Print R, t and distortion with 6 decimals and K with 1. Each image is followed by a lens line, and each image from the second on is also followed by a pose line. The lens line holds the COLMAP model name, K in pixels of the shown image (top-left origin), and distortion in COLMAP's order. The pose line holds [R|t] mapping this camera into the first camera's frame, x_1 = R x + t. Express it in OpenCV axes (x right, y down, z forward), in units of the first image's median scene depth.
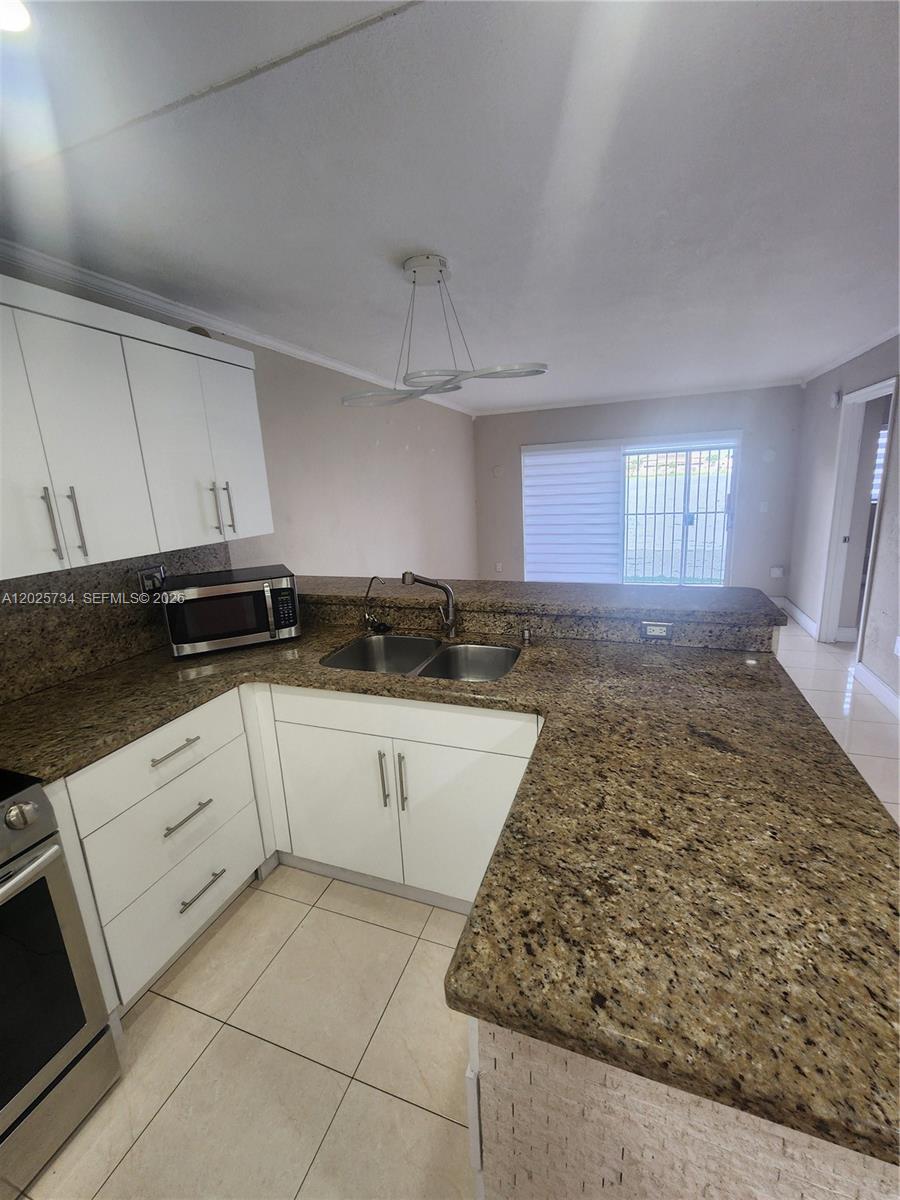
lens RADIAL K [[494.4, 0, 448.6], [0, 494.4, 594.3], [0, 0, 1]] dist [-0.000534, 0.000135]
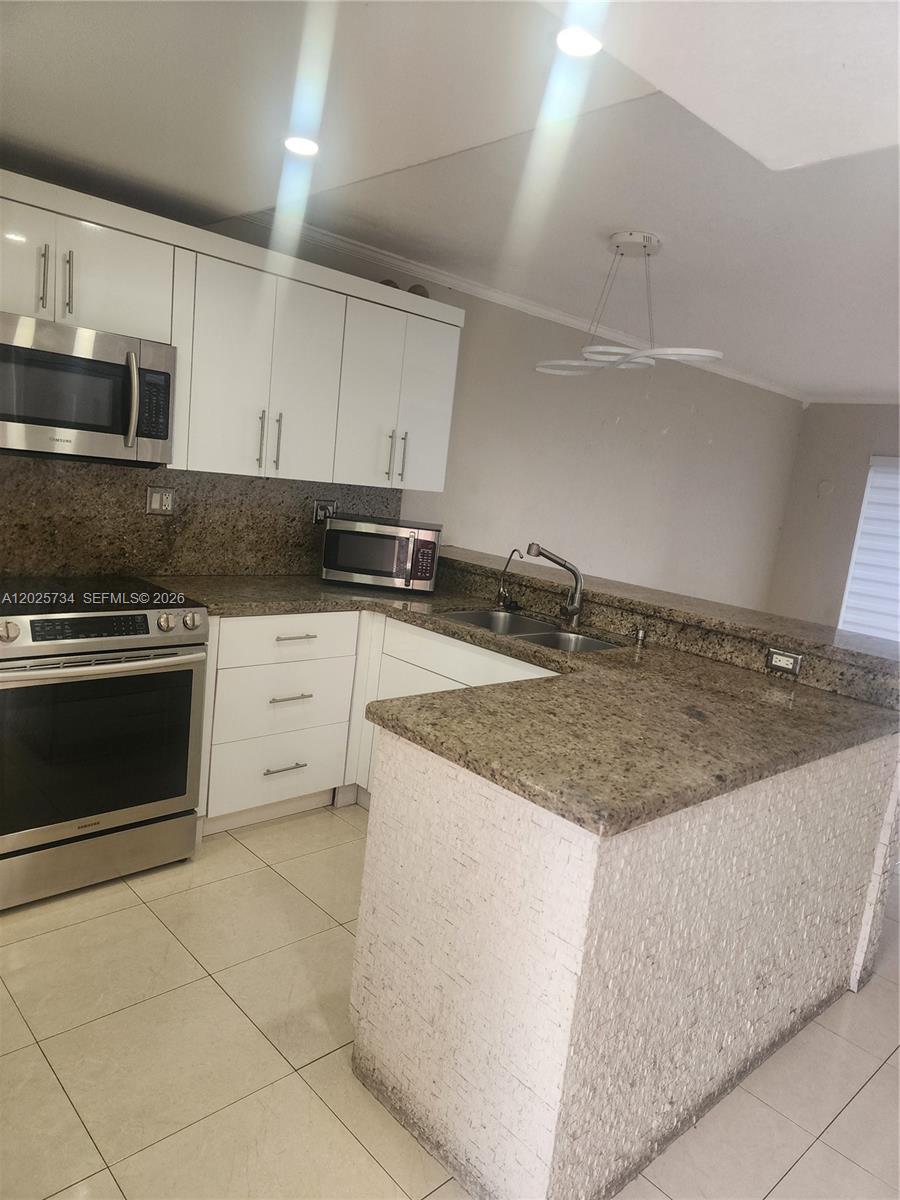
lens RADIAL K [[797.3, 0, 453.7], [0, 797.3, 612.0], [0, 0, 1]] dist [0.088639, -0.087381]
pose [[0.884024, 0.224110, -0.410216, 0.482047], [-0.250604, 0.968025, -0.011204, 0.153621], [0.394588, 0.112706, 0.911920, -0.529778]]
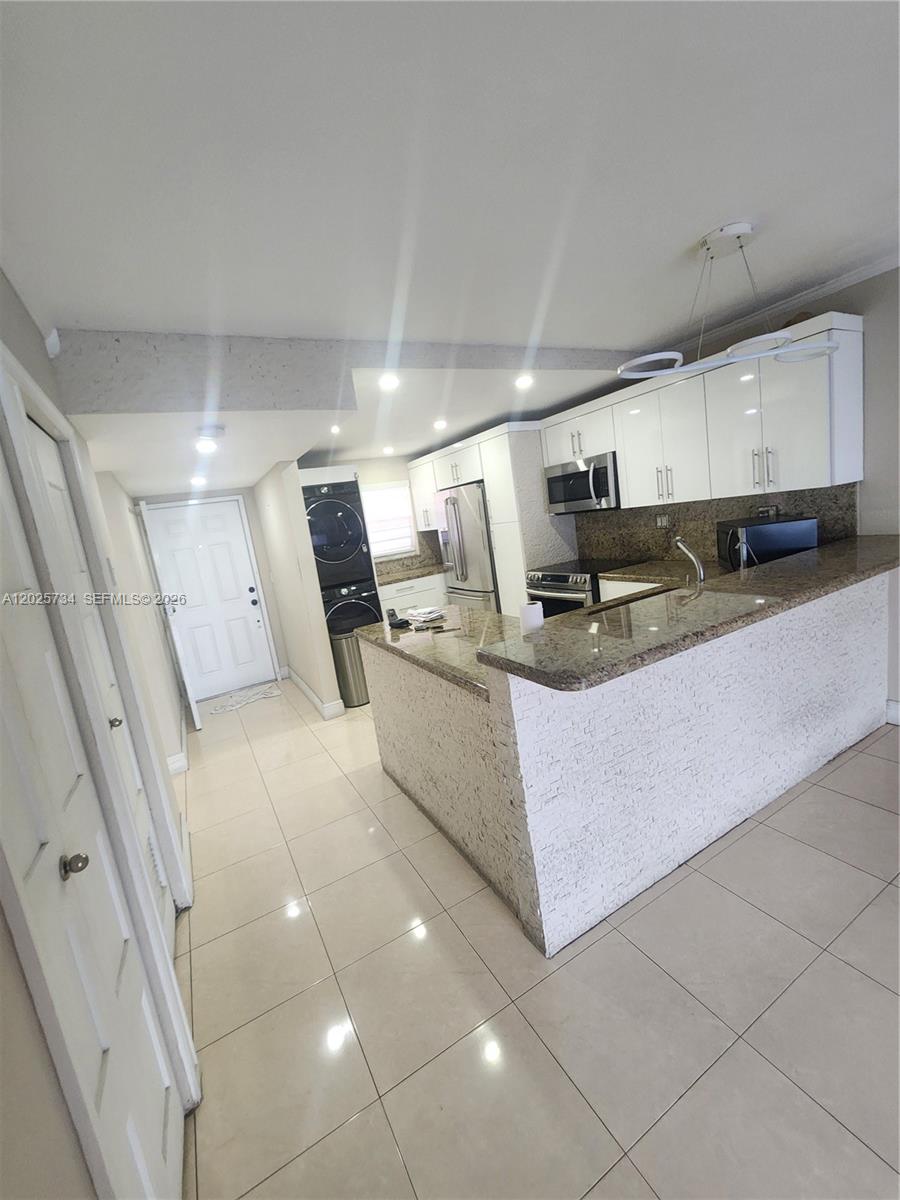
lens RADIAL K [[489.9, 0, 445.2], [0, 489.9, 596.0], [0, 0, 1]] dist [-0.001032, -0.000004]
pose [[-0.638230, 0.266236, -0.722344, 1.272088], [0.004082, 0.939454, 0.342651, -0.348384], [0.769835, 0.215741, -0.600674, 1.381362]]
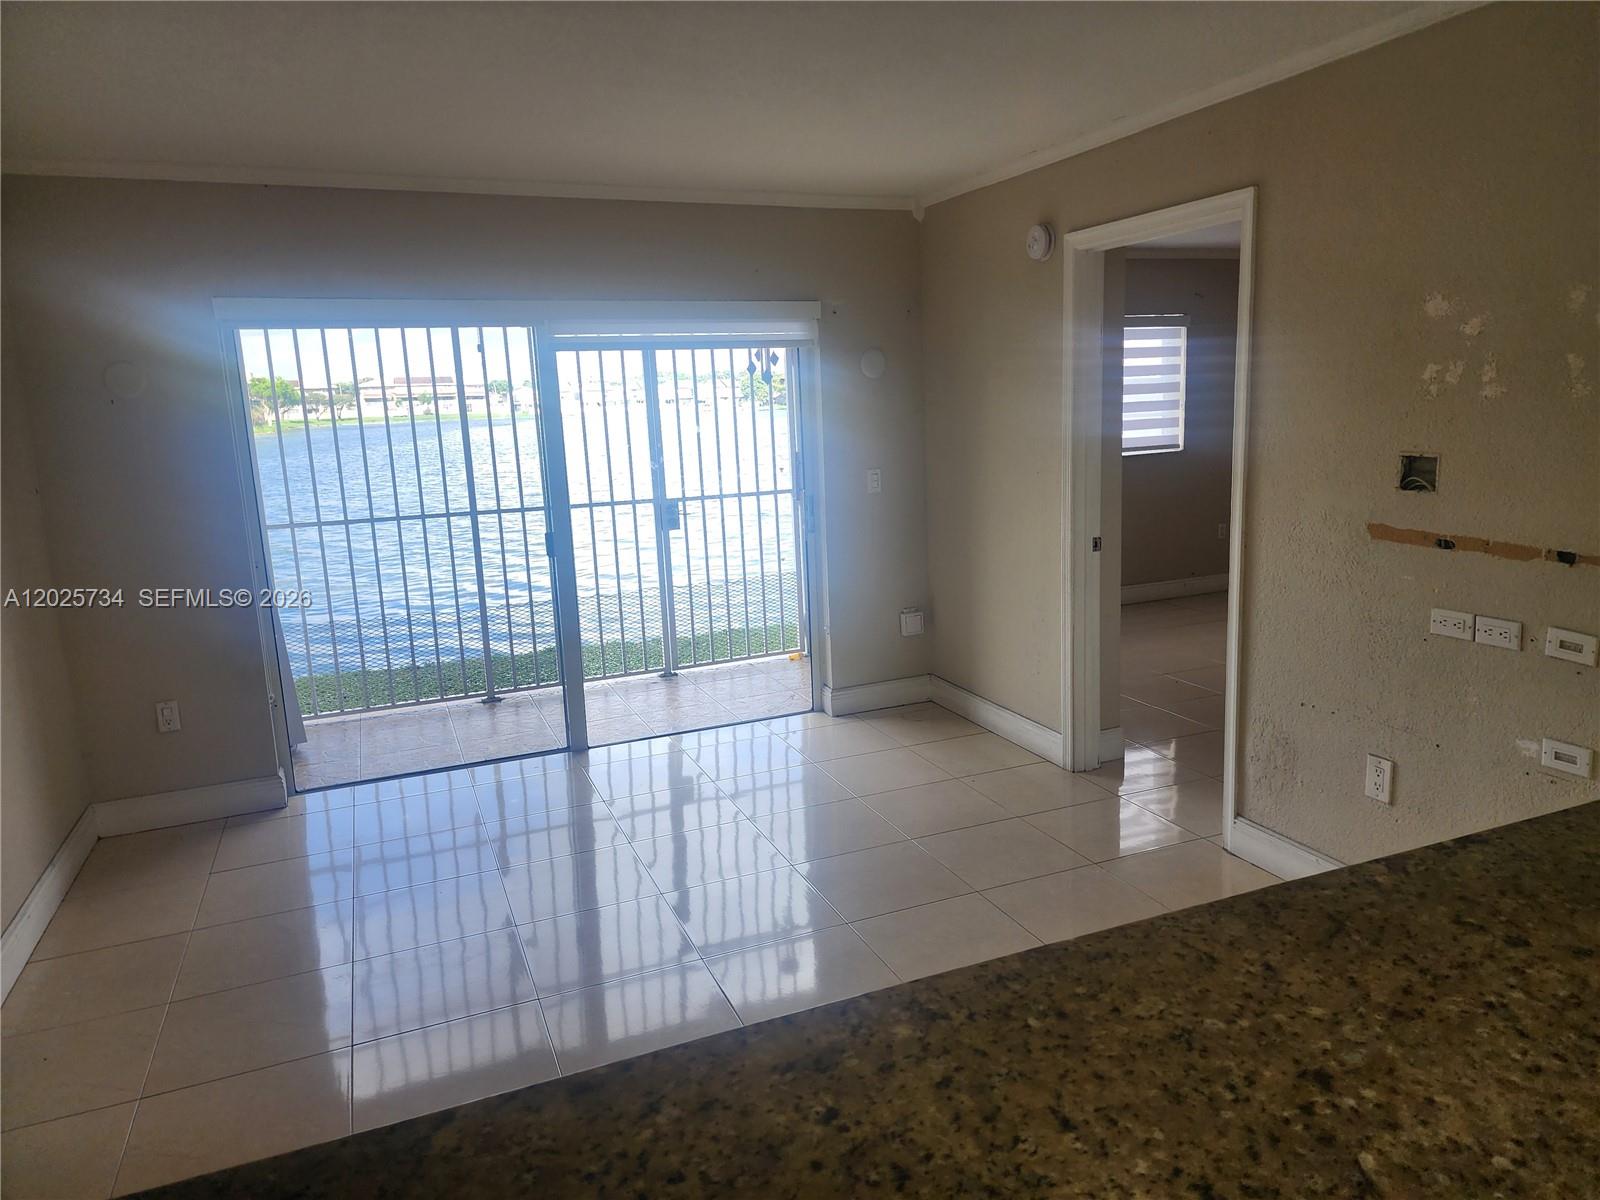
lens RADIAL K [[1069.5, 0, 807.9], [0, 1069.5, 593.4], [0, 0, 1]] dist [0.085856, -0.086177]
pose [[0.729602, -0.099903, 0.676536, -0.177885], [0.151361, 0.988327, -0.017288, -0.203801], [-0.666912, 0.115014, 0.736207, 1.014773]]
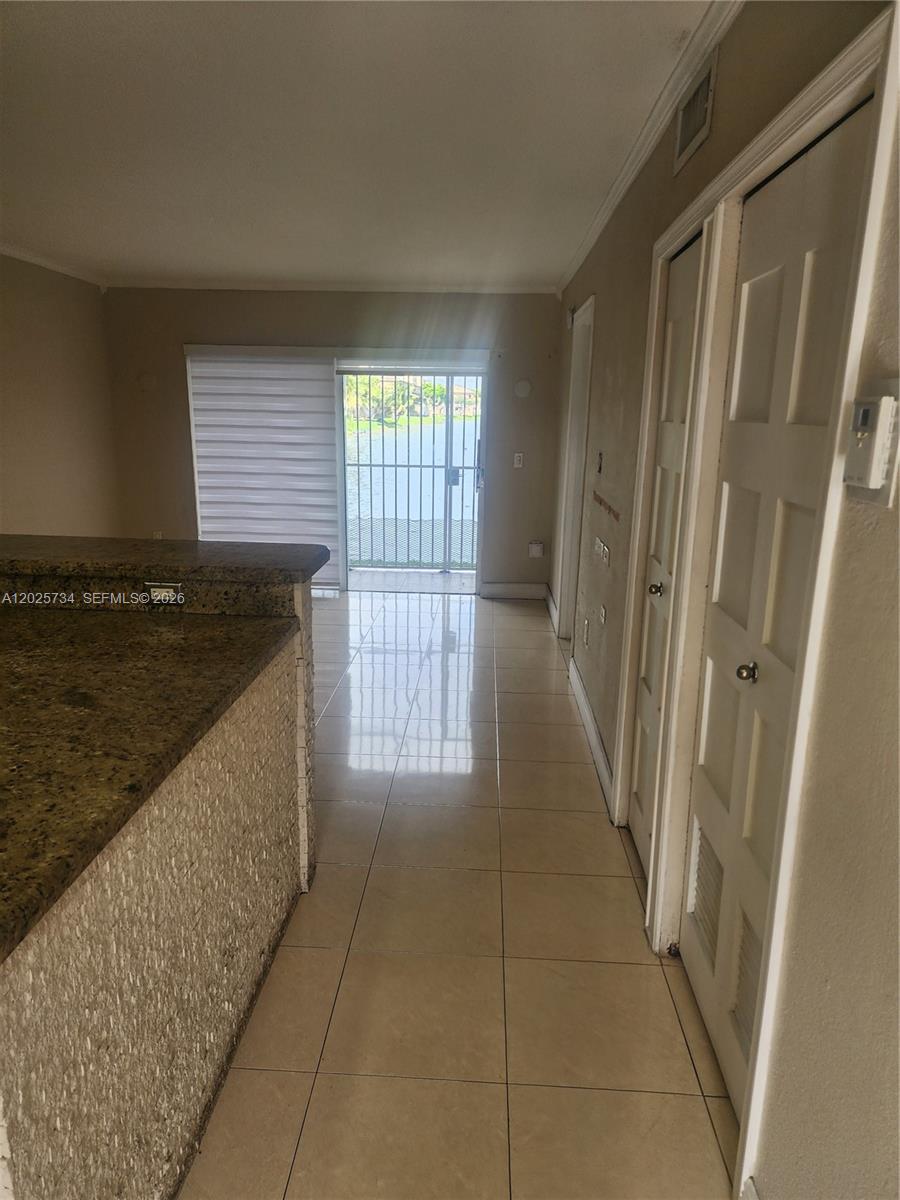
lens RADIAL K [[803.7, 0, 437.7], [0, 803.7, 616.9], [0, 0, 1]] dist [0.082053, -0.071948]
pose [[0.953275, -0.010680, 0.301916, 0.457235], [0.004129, 0.999742, 0.022328, 0.084920], [-0.302077, -0.020038, 0.953073, -0.325734]]
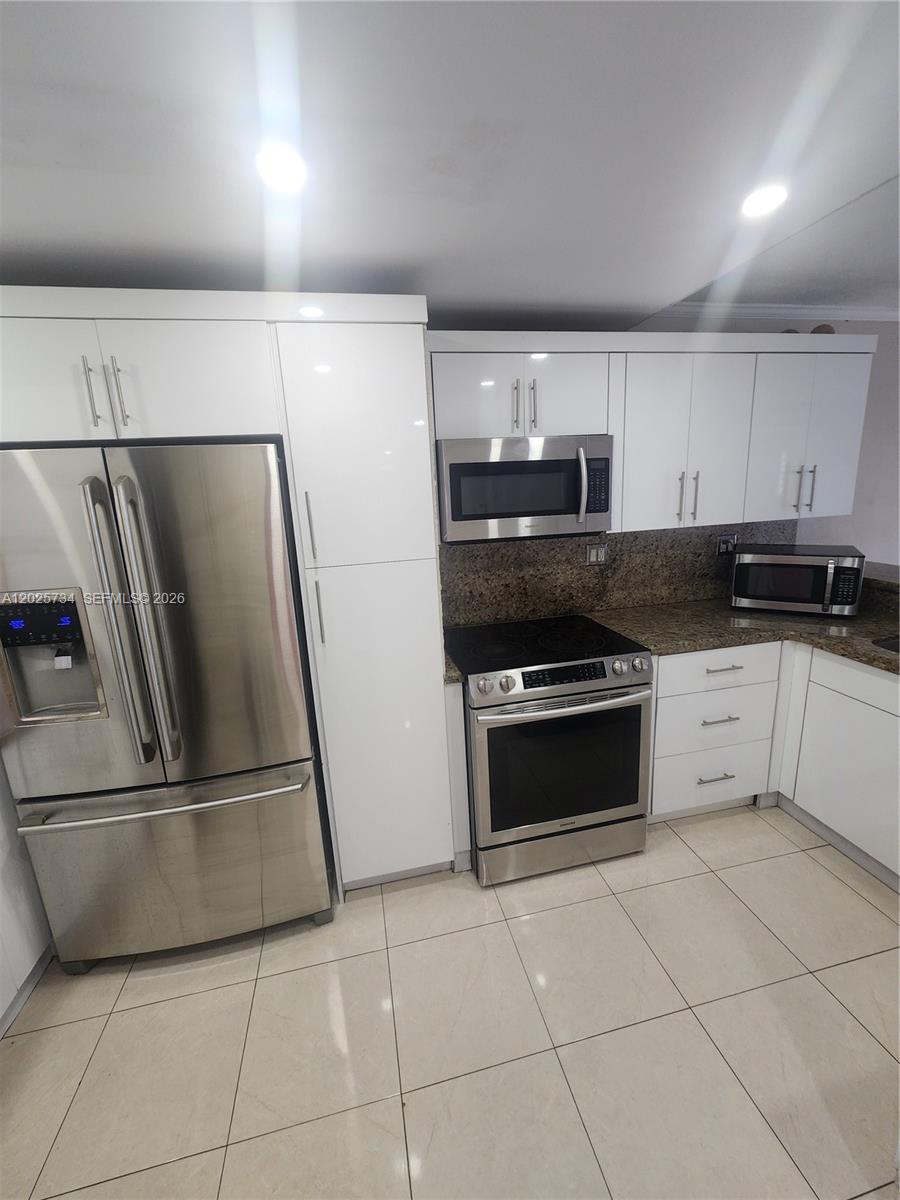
lens RADIAL K [[492.1, 0, 455.2], [0, 492.1, 597.2], [0, 0, 1]] dist [0.000631, 0.000323]
pose [[0.544870, 0.209848, -0.811837, 0.082788], [-0.168848, 0.975805, 0.138908, 0.051923], [0.821344, 0.061391, 0.567120, -0.318415]]
